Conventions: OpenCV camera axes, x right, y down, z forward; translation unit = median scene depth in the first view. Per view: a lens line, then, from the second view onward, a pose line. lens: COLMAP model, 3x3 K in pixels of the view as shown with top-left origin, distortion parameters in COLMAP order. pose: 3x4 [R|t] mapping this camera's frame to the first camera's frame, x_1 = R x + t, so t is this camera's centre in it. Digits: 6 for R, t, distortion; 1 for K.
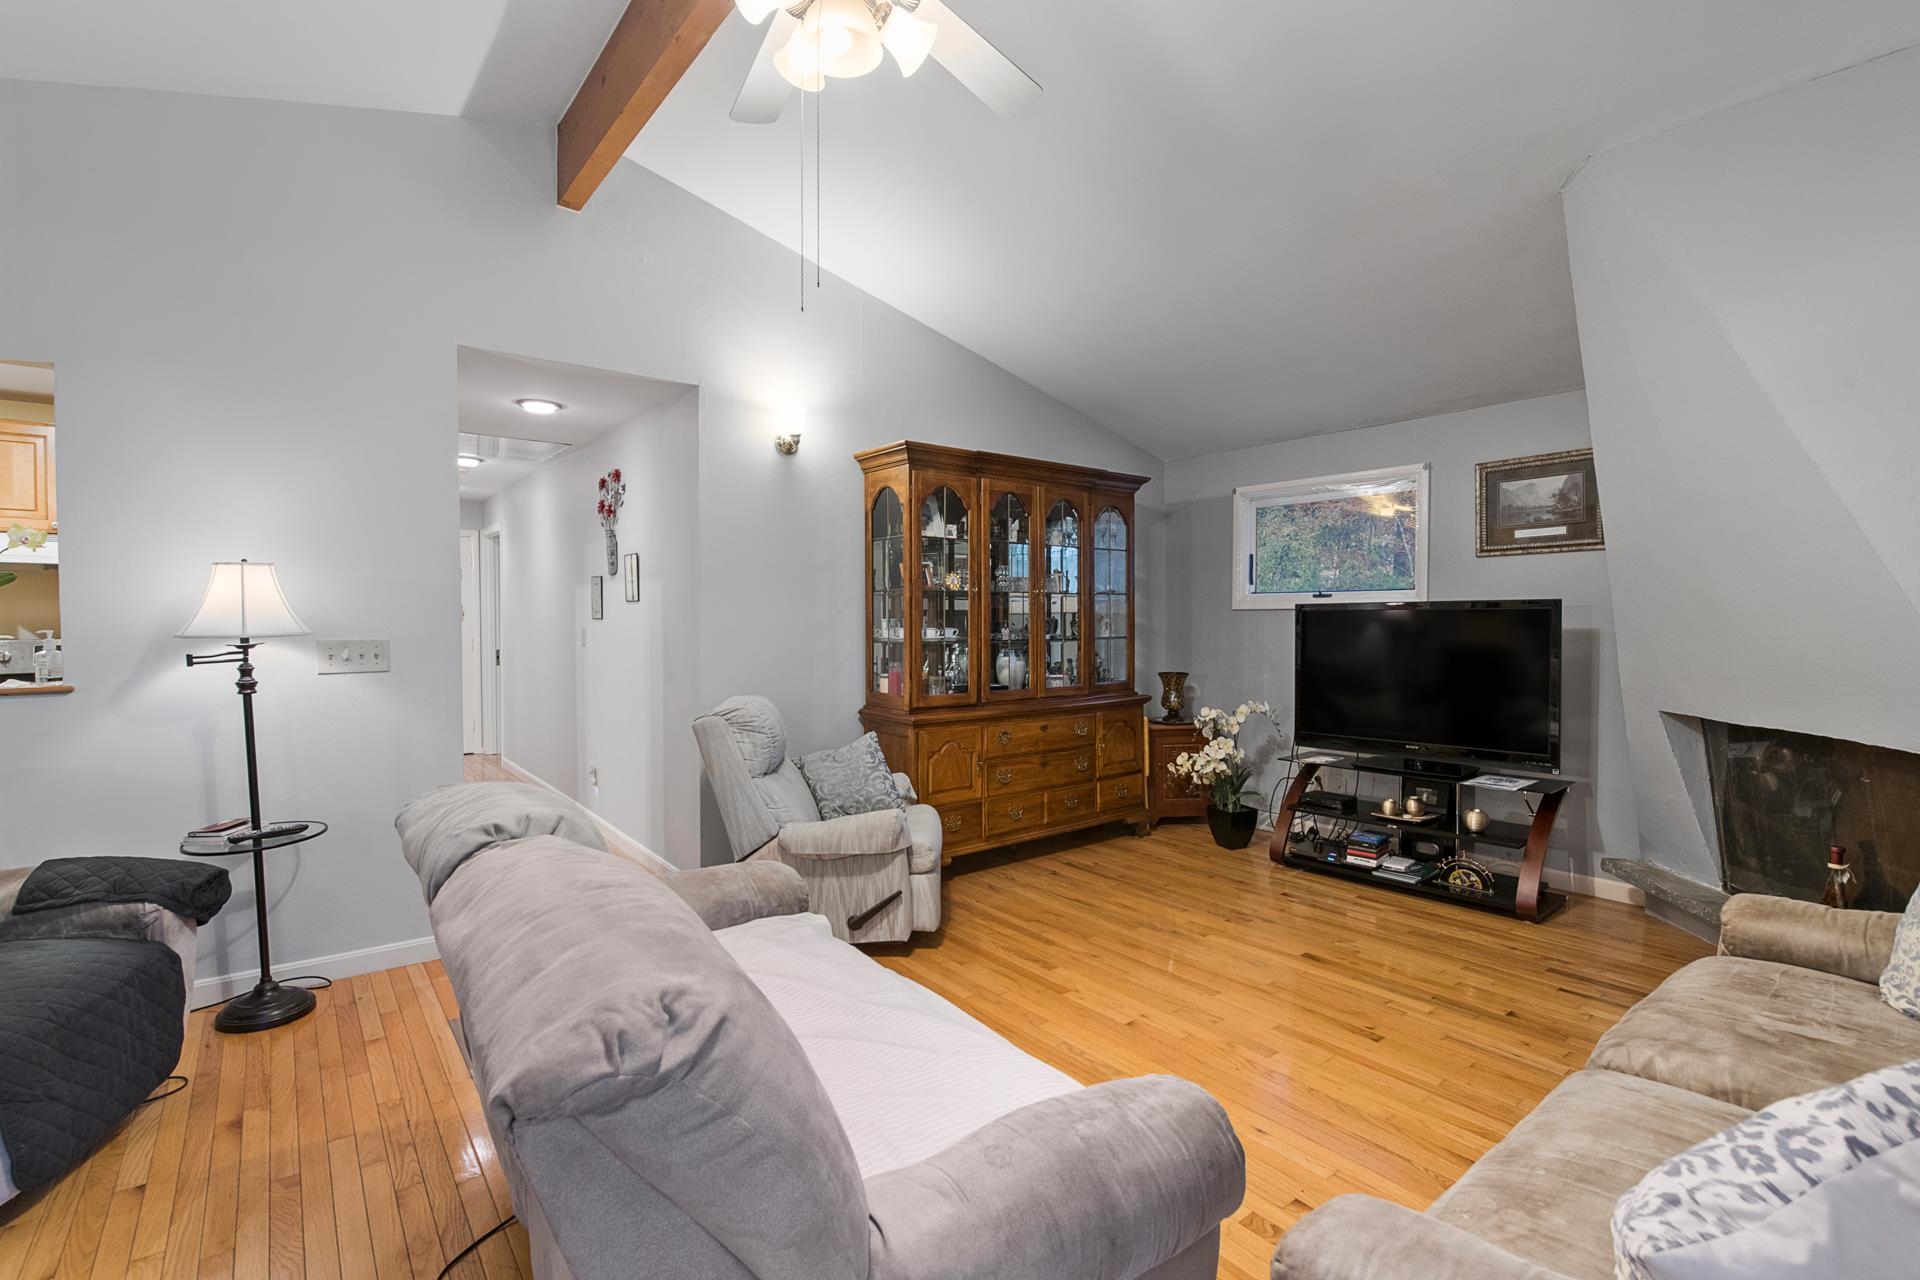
lens RADIAL K [[860.7, 0, 983.2], [0, 860.7, 644.7], [0, 0, 1]] dist [0.001679, -0.008582]
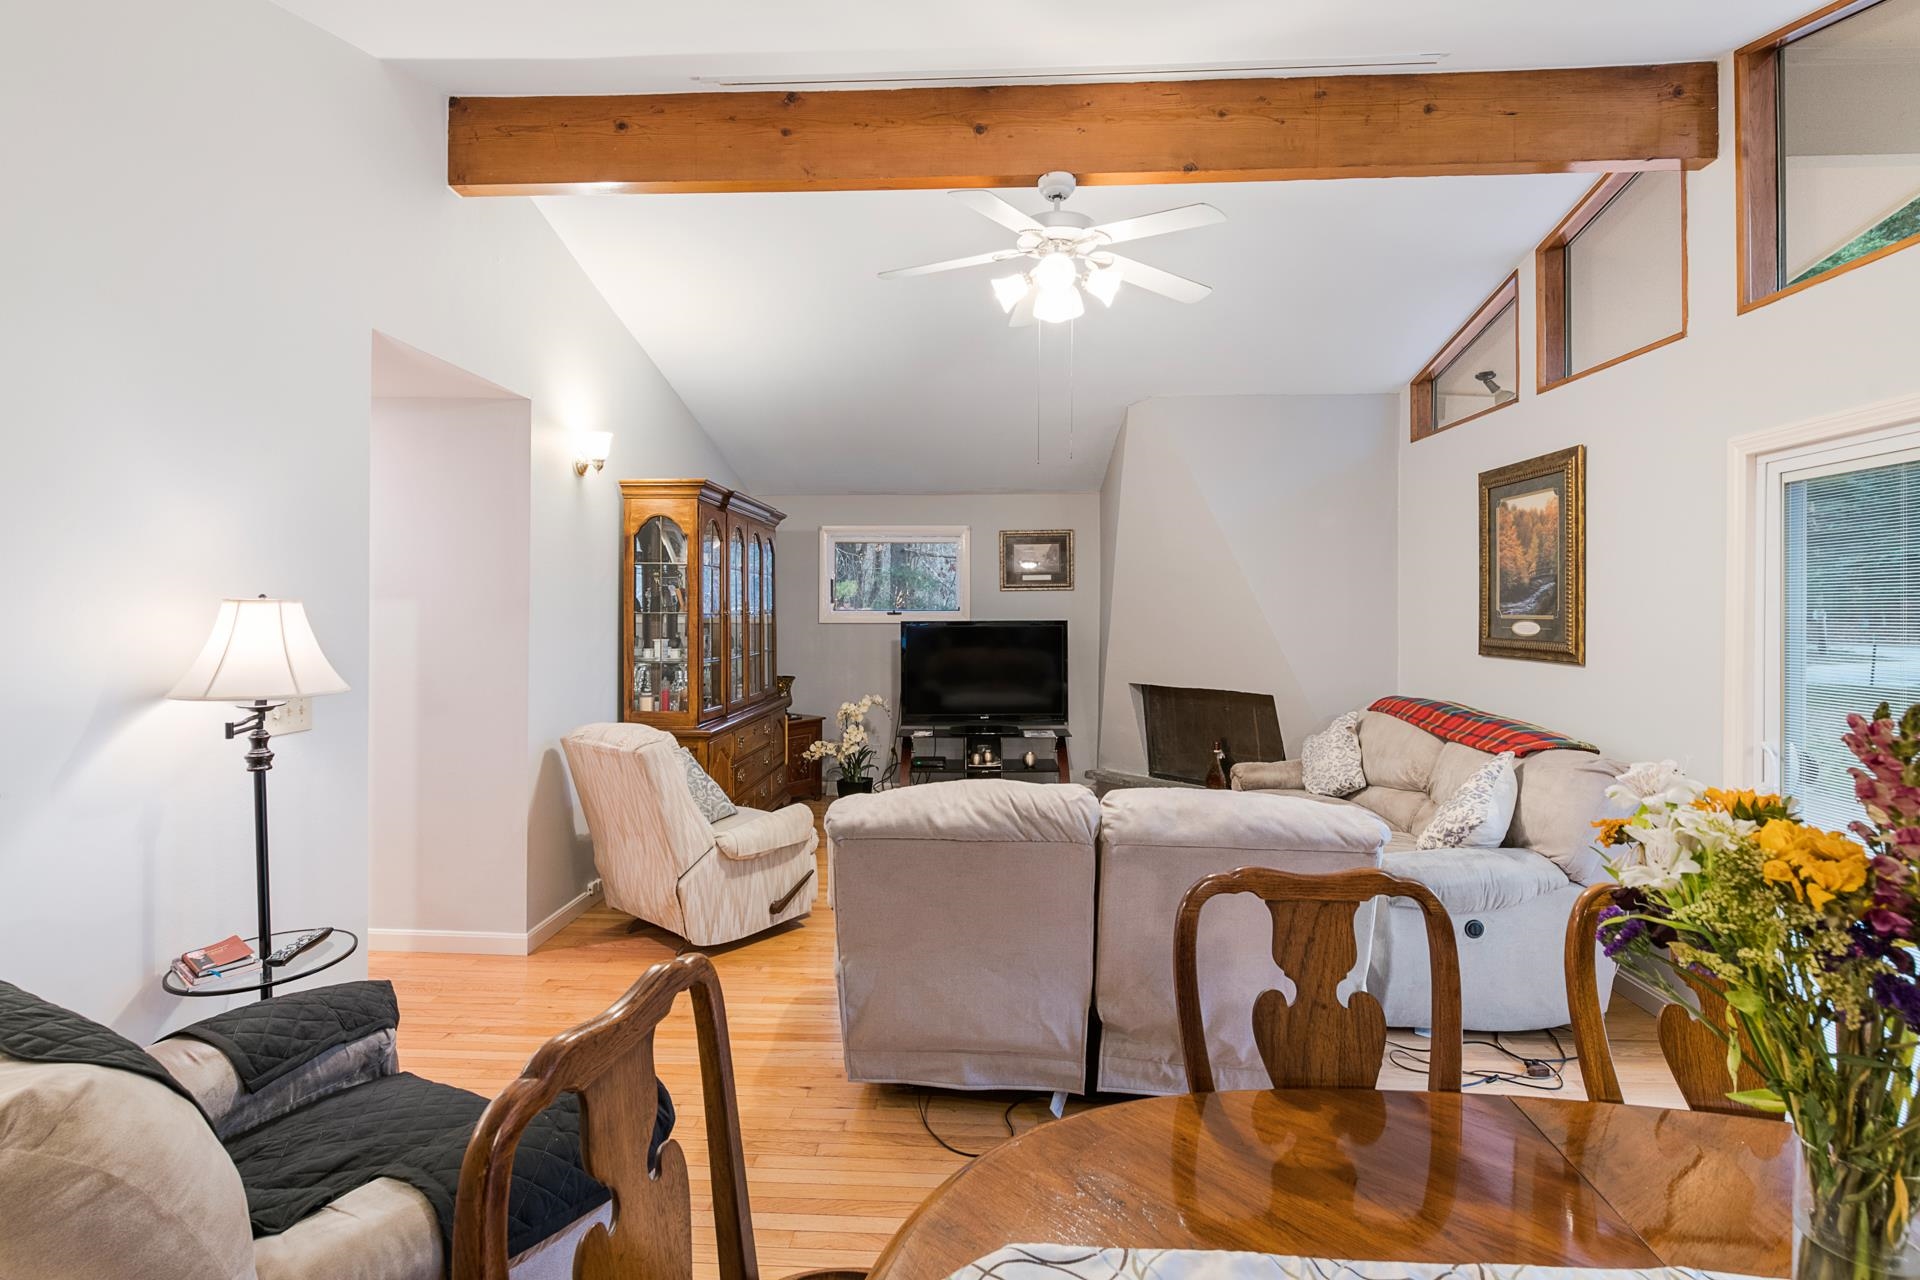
lens RADIAL K [[873.6, 0, 955.3], [0, 873.6, 610.3], [0, 0, 1]] dist [0.011600, -0.009101]
pose [[0.668638, 0.002125, 0.743585, -0.682291], [0.020707, 0.999555, -0.021477, -0.037040], [-0.743300, 0.029758, 0.668296, 0.015879]]
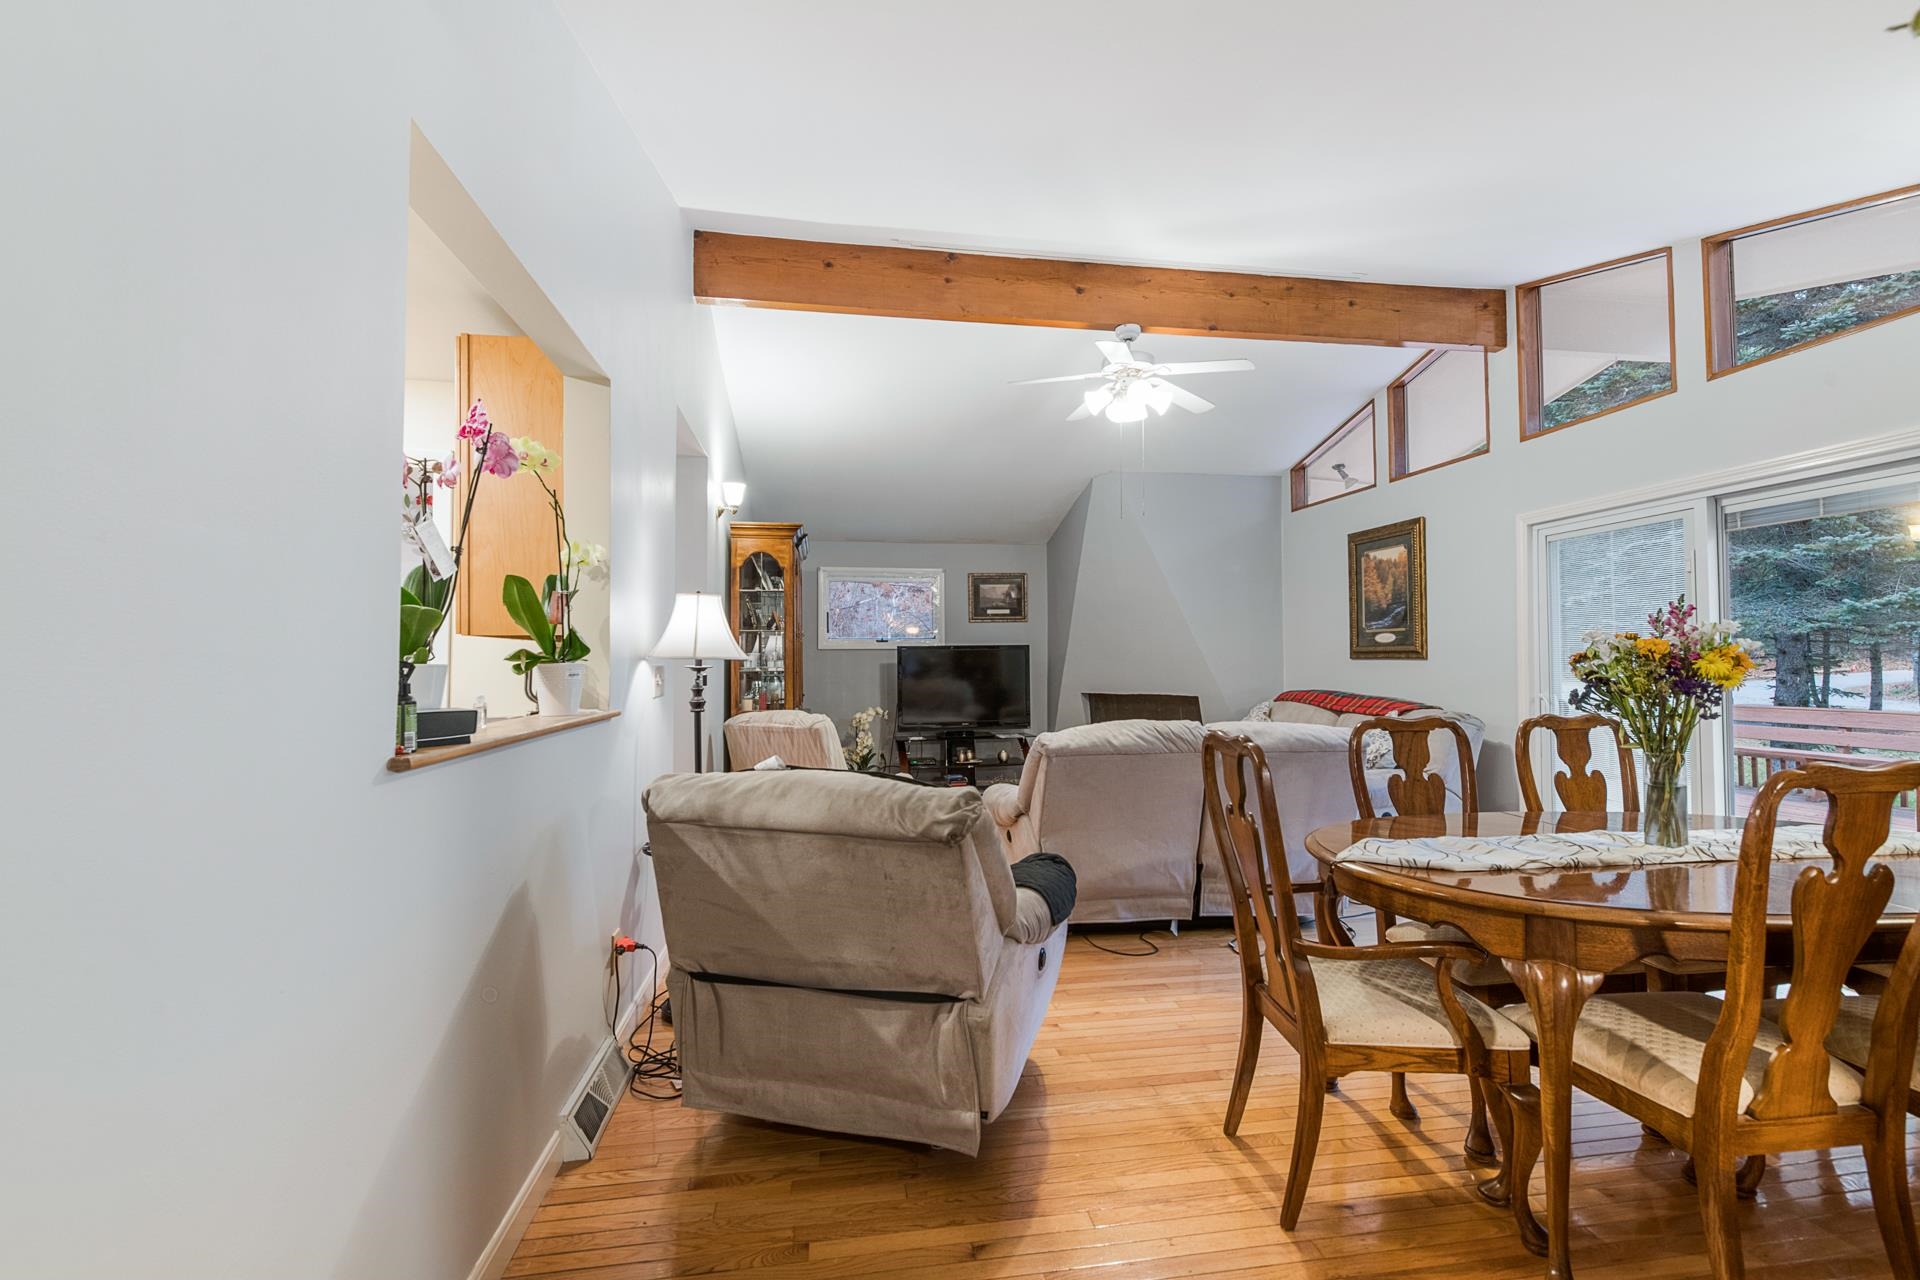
lens RADIAL K [[832.9, 0, 960.0], [0, 832.9, 640.0], [0, 0, 1]] dist [0.002860, 0.000062]
pose [[0.499891, 0.020336, 0.865850, -1.077836], [0.031108, 0.998658, -0.041415, 0.012999], [-0.865530, 0.047638, 0.498587, 0.115013]]
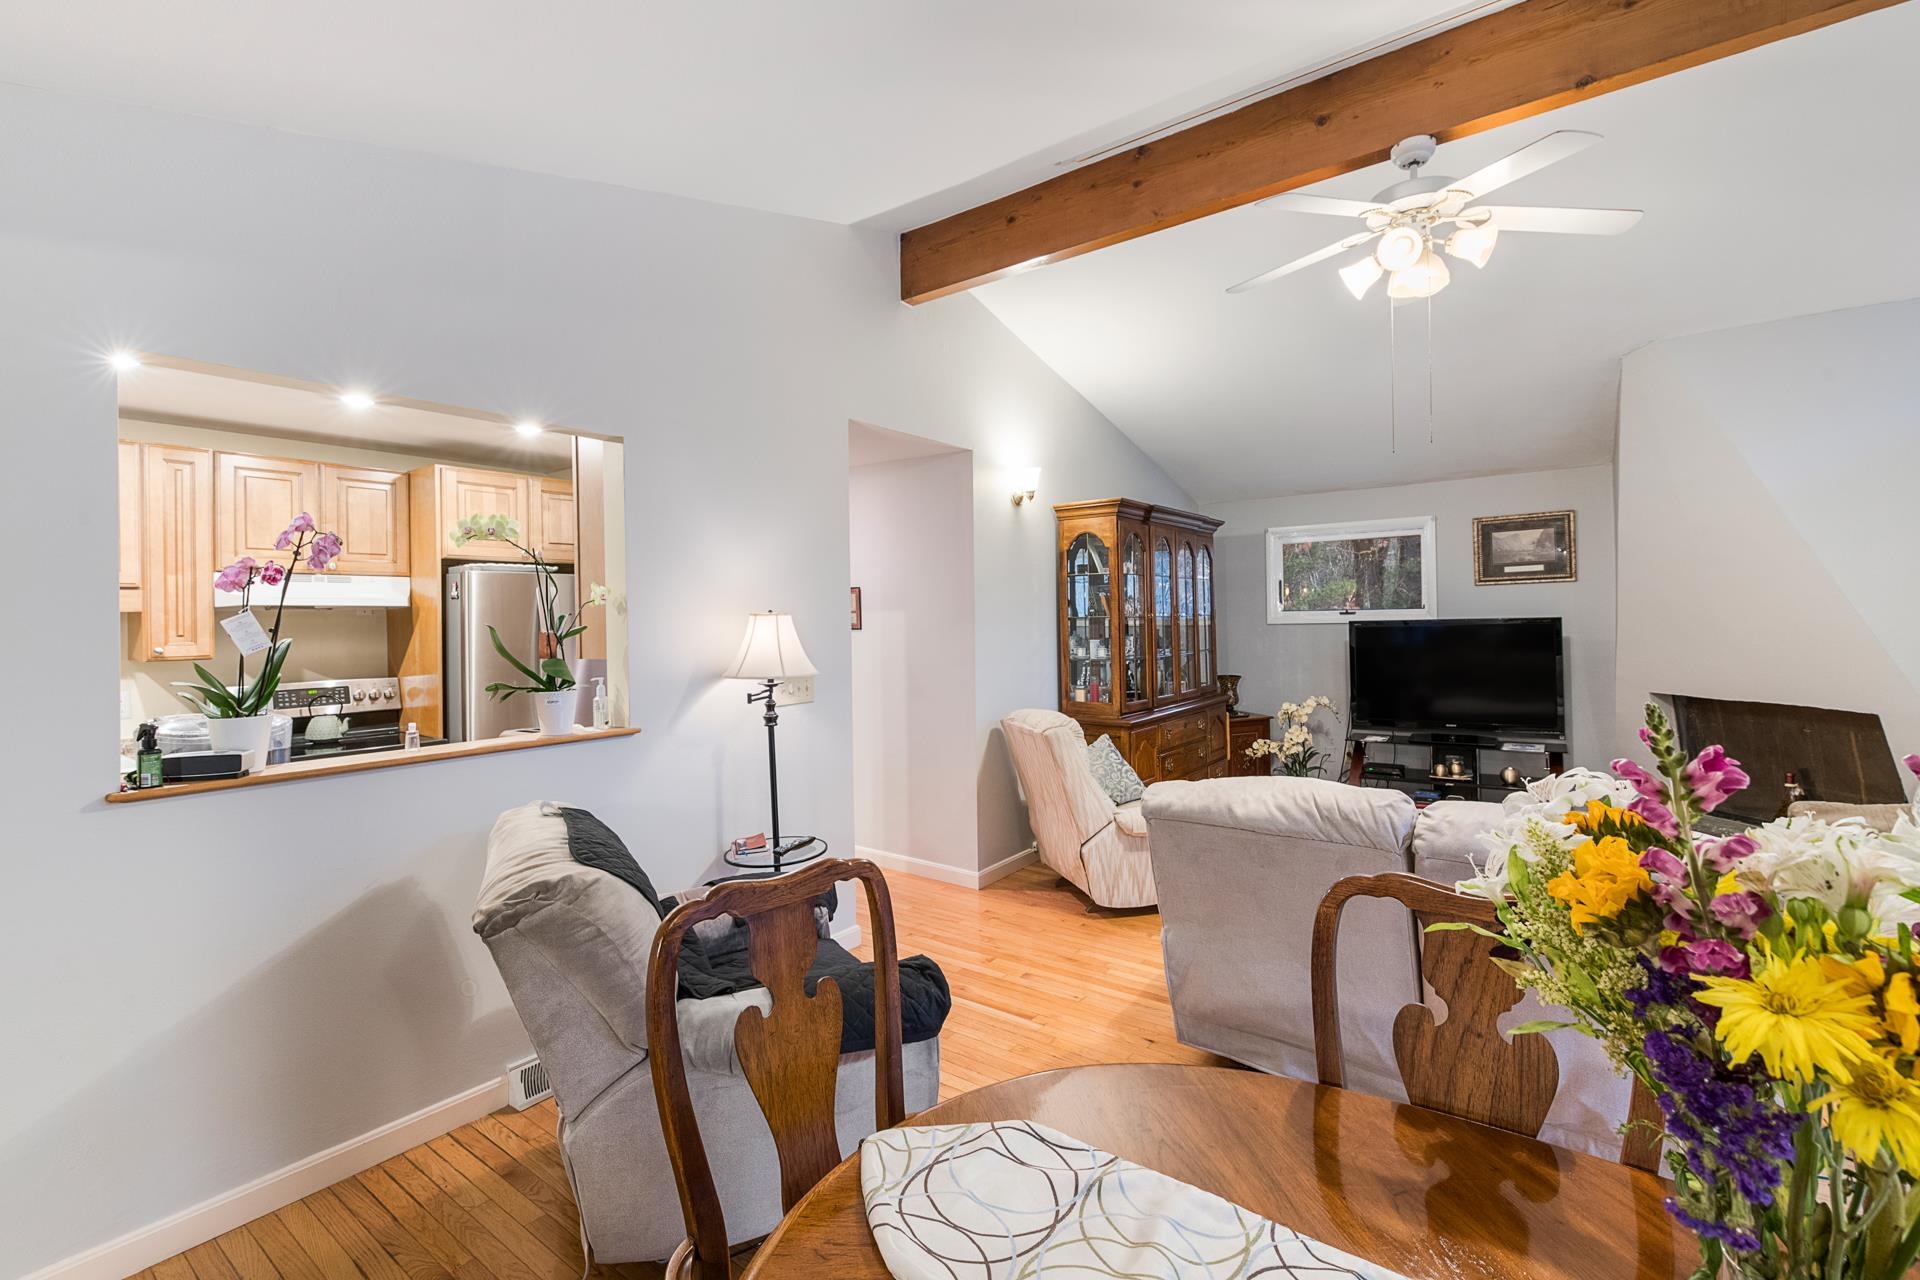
lens RADIAL K [[832.4, 0, 962.8], [0, 832.4, 616.1], [0, 0, 1]] dist [0.008713, -0.008550]
pose [[0.969139, -0.016663, 0.245952, -0.587279], [0.025415, 0.999150, -0.032454, -0.031939], [-0.245202, 0.037704, 0.968738, -0.099821]]
